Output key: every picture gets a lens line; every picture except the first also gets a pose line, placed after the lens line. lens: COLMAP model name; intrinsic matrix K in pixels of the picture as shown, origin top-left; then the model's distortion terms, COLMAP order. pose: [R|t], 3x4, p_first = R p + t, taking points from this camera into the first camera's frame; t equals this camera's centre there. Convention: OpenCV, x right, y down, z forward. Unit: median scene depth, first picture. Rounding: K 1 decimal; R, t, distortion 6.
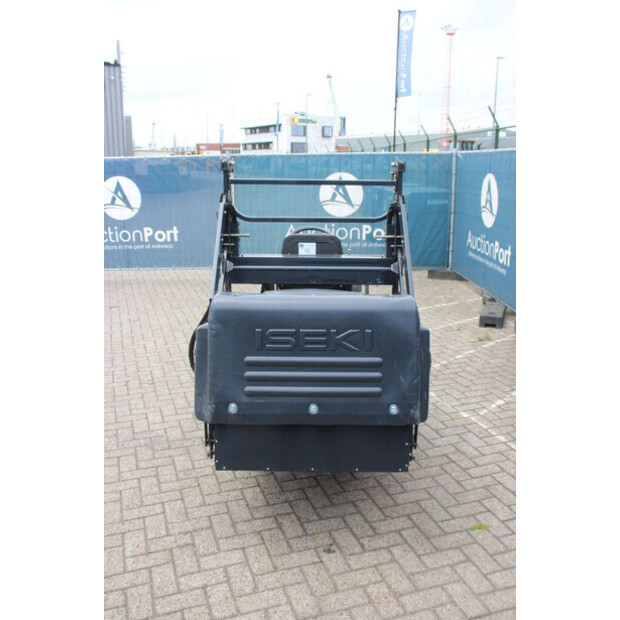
lens RADIAL K [[613.7, 0, 303.7], [0, 613.7, 310.8], [0, 0, 1]] dist [-0.077082, 0.016372]
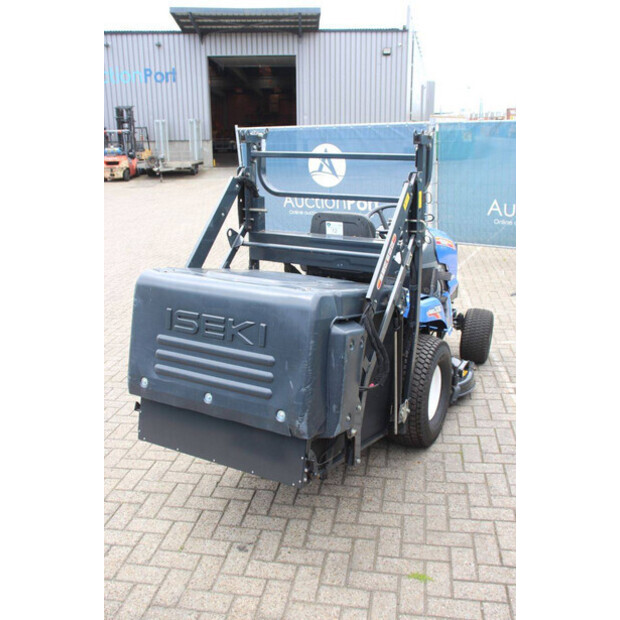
lens RADIAL K [[613.7, 0, 303.7], [0, 613.7, 310.8], [0, 0, 1]] dist [-0.077082, 0.016372]
pose [[0.881433, 0.122008, -0.456279, 0.425951], [-0.097676, 0.992263, 0.076641, -0.047103], [0.462100, -0.022986, 0.886530, 0.173591]]
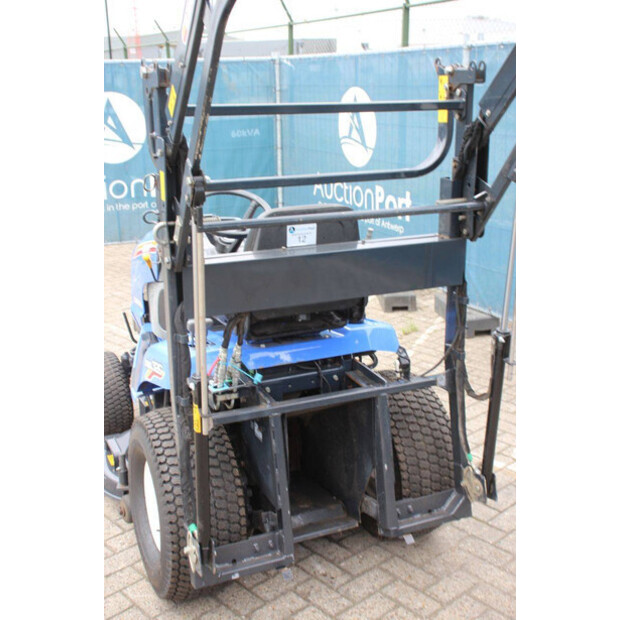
lens RADIAL K [[807.2, 0, 310.3], [0, 807.2, 319.3], [0, 0, 1]] dist [0.010695, 0.044508]
pose [[0.905202, -0.134242, 0.403223, -0.301114], [0.112955, 0.990671, 0.076242, -0.086171], [-0.409696, -0.023468, 0.911920, 0.374484]]
